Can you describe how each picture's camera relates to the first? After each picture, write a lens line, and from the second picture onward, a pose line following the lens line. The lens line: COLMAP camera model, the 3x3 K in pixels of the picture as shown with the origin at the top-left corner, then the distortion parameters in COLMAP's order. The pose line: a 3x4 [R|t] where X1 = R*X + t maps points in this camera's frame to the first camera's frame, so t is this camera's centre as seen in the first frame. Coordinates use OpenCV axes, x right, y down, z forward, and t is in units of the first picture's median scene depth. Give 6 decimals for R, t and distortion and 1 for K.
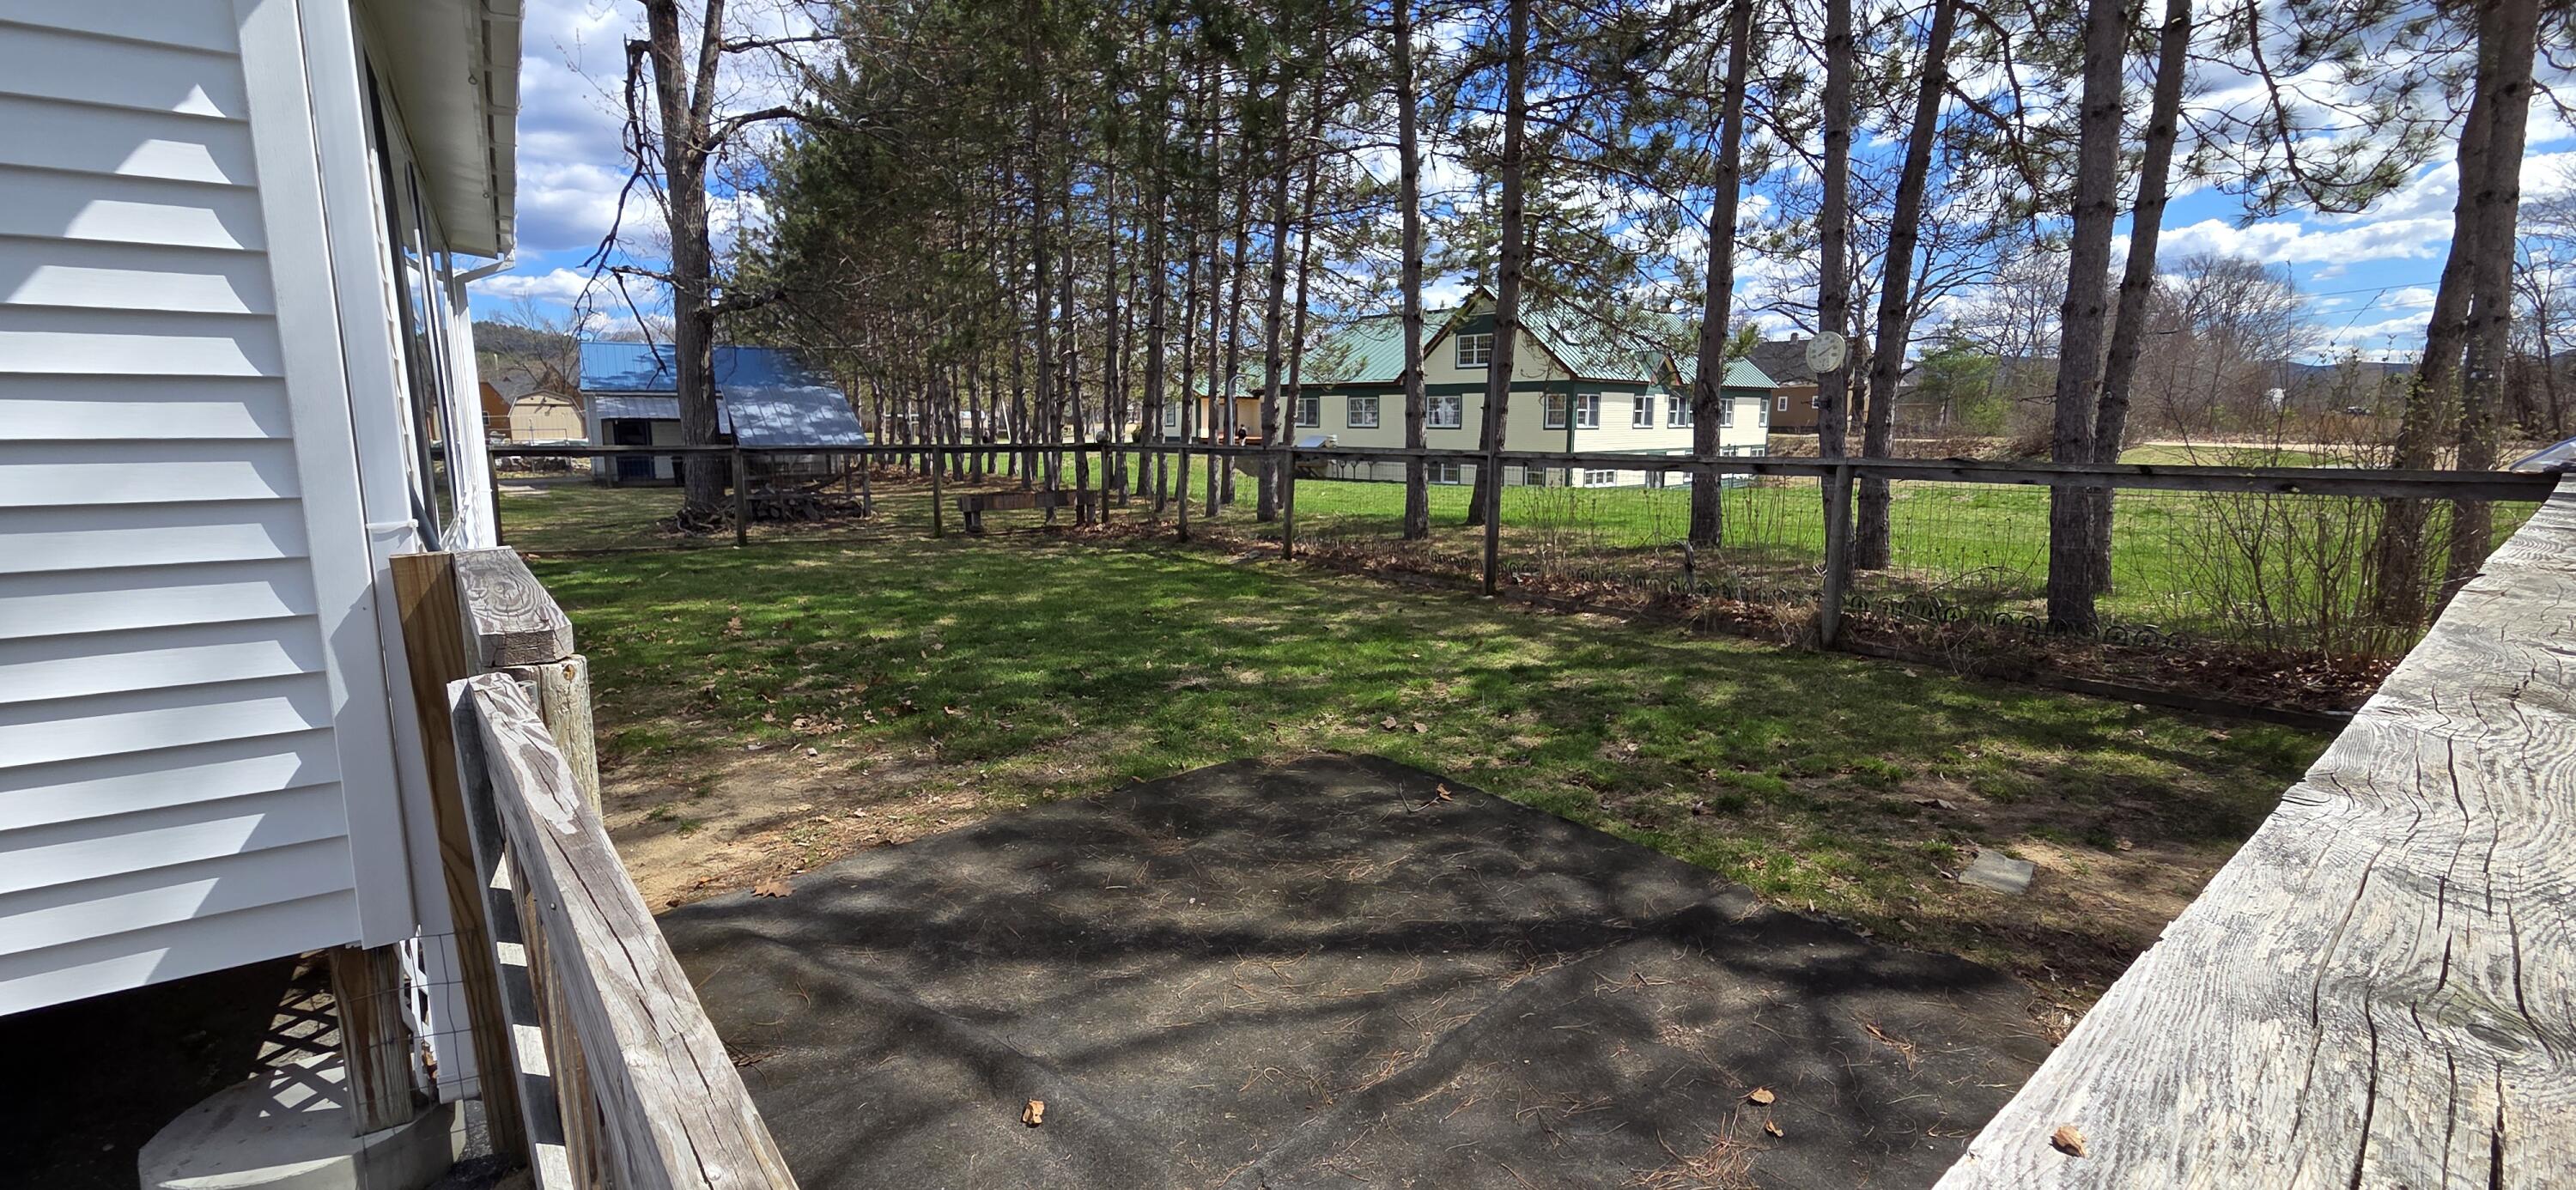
lens RADIAL K [[1081.1, 0, 1265.2], [0, 1081.1, 602.5], [0, 0, 1]] dist [-0.001836, -0.000011]
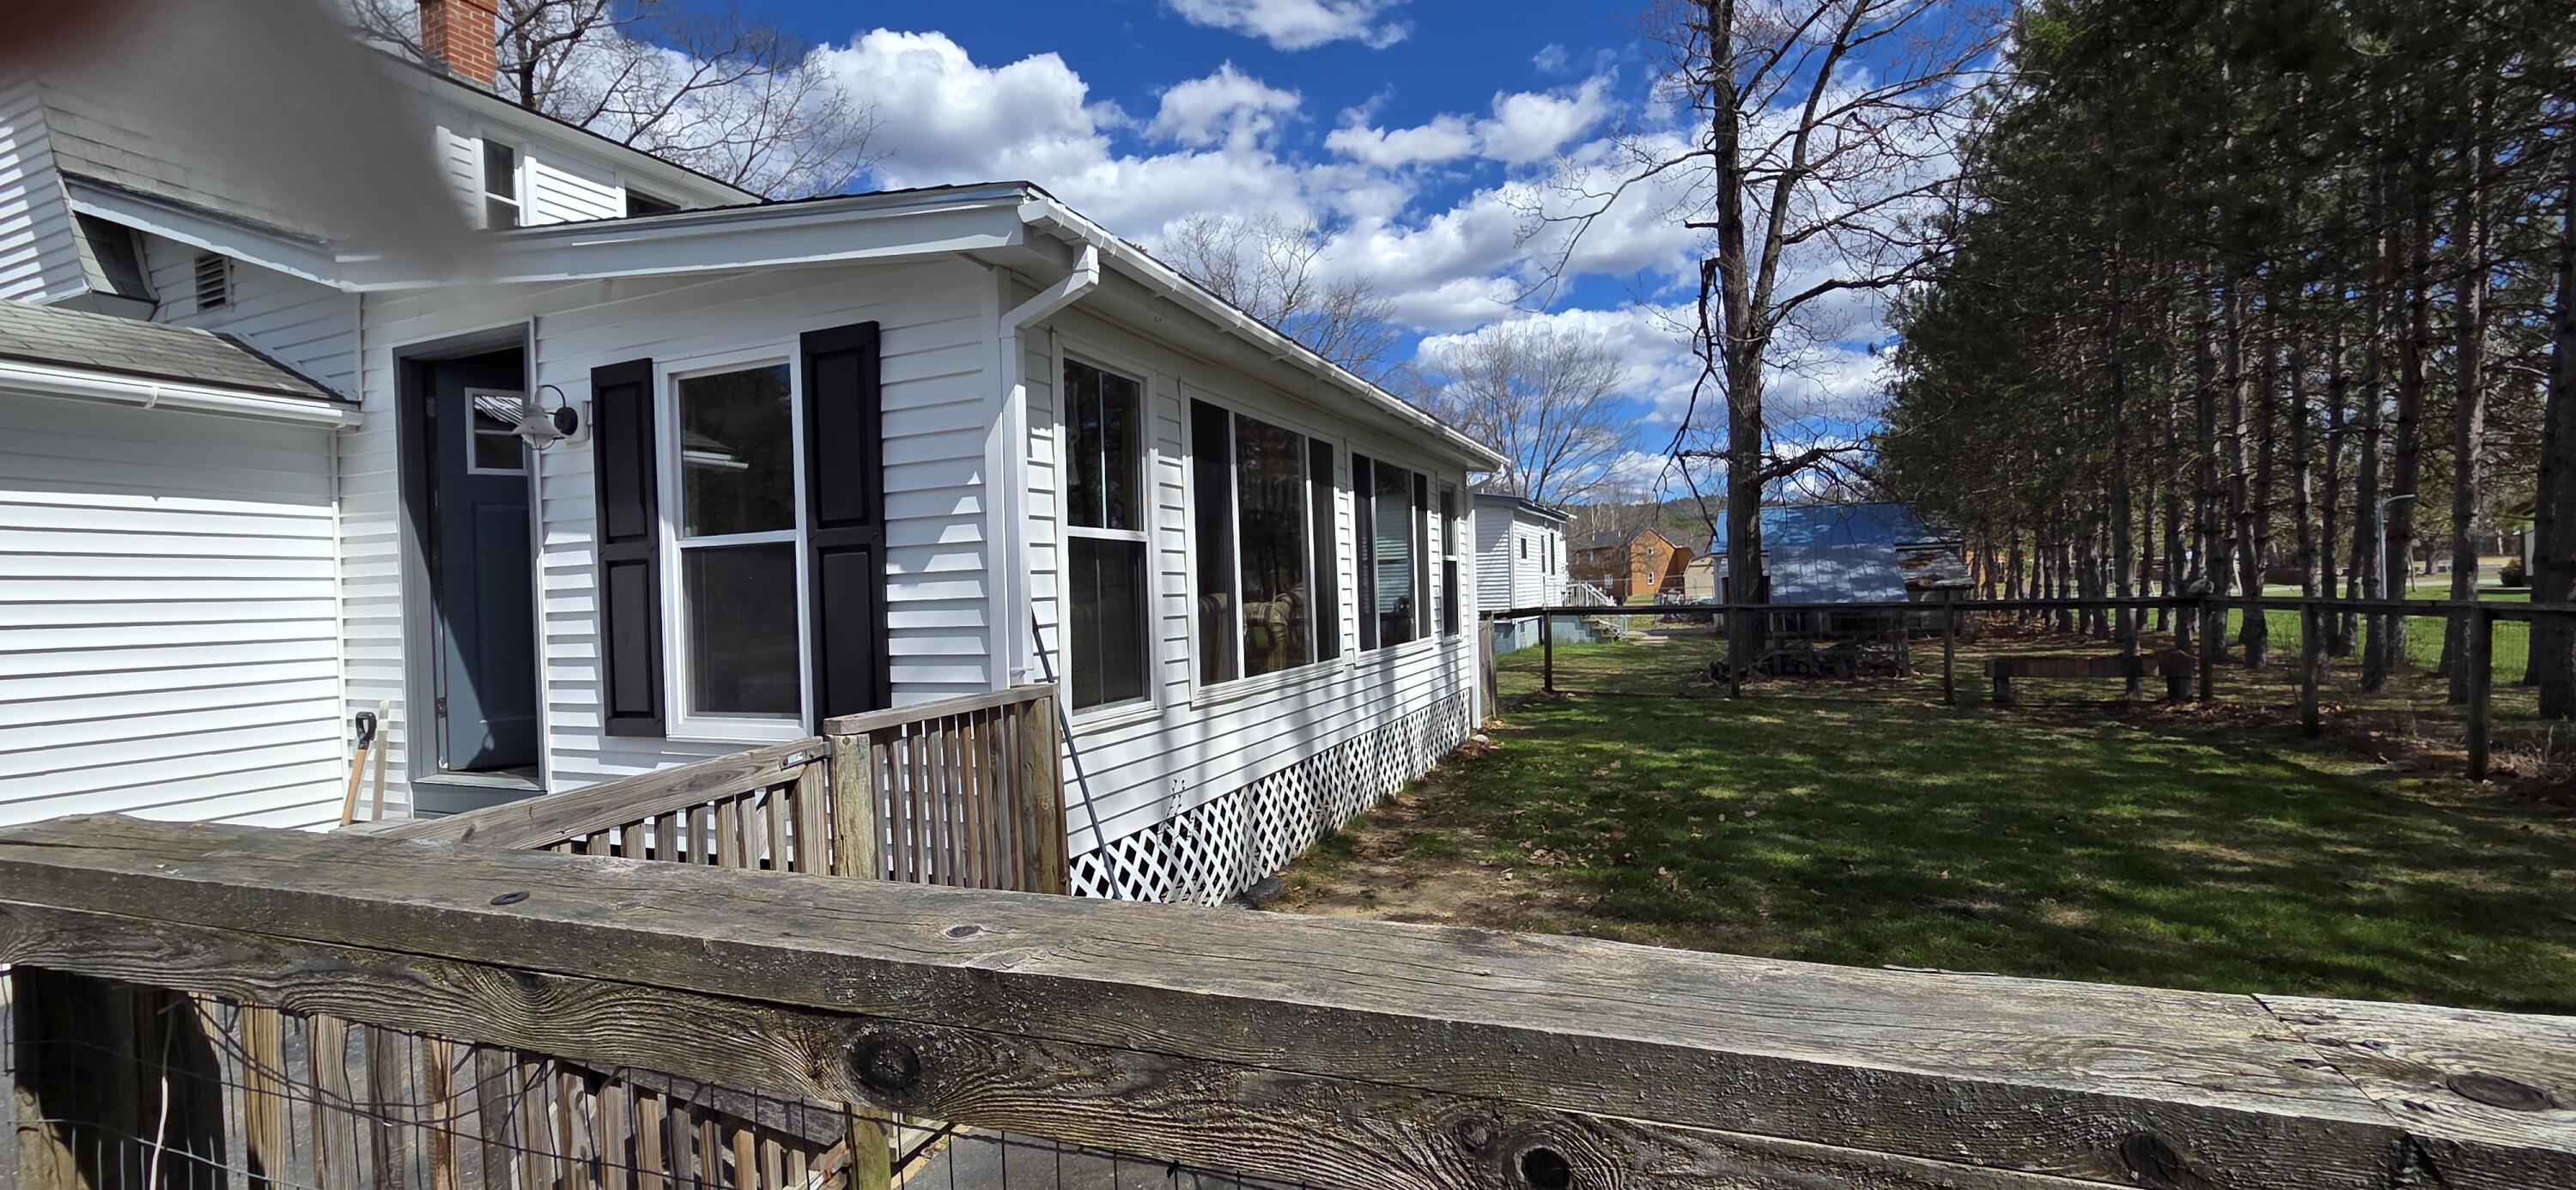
lens RADIAL K [[1081.1, 0, 1271.1], [0, 1081.1, 593.4], [0, 0, 1]] dist [-0.001836, -0.000011]
pose [[0.492978, -0.015523, -0.869903, 0.371665], [-0.110405, 0.990642, -0.080244, -0.032715], [0.863008, 0.135600, 0.486651, 0.134853]]
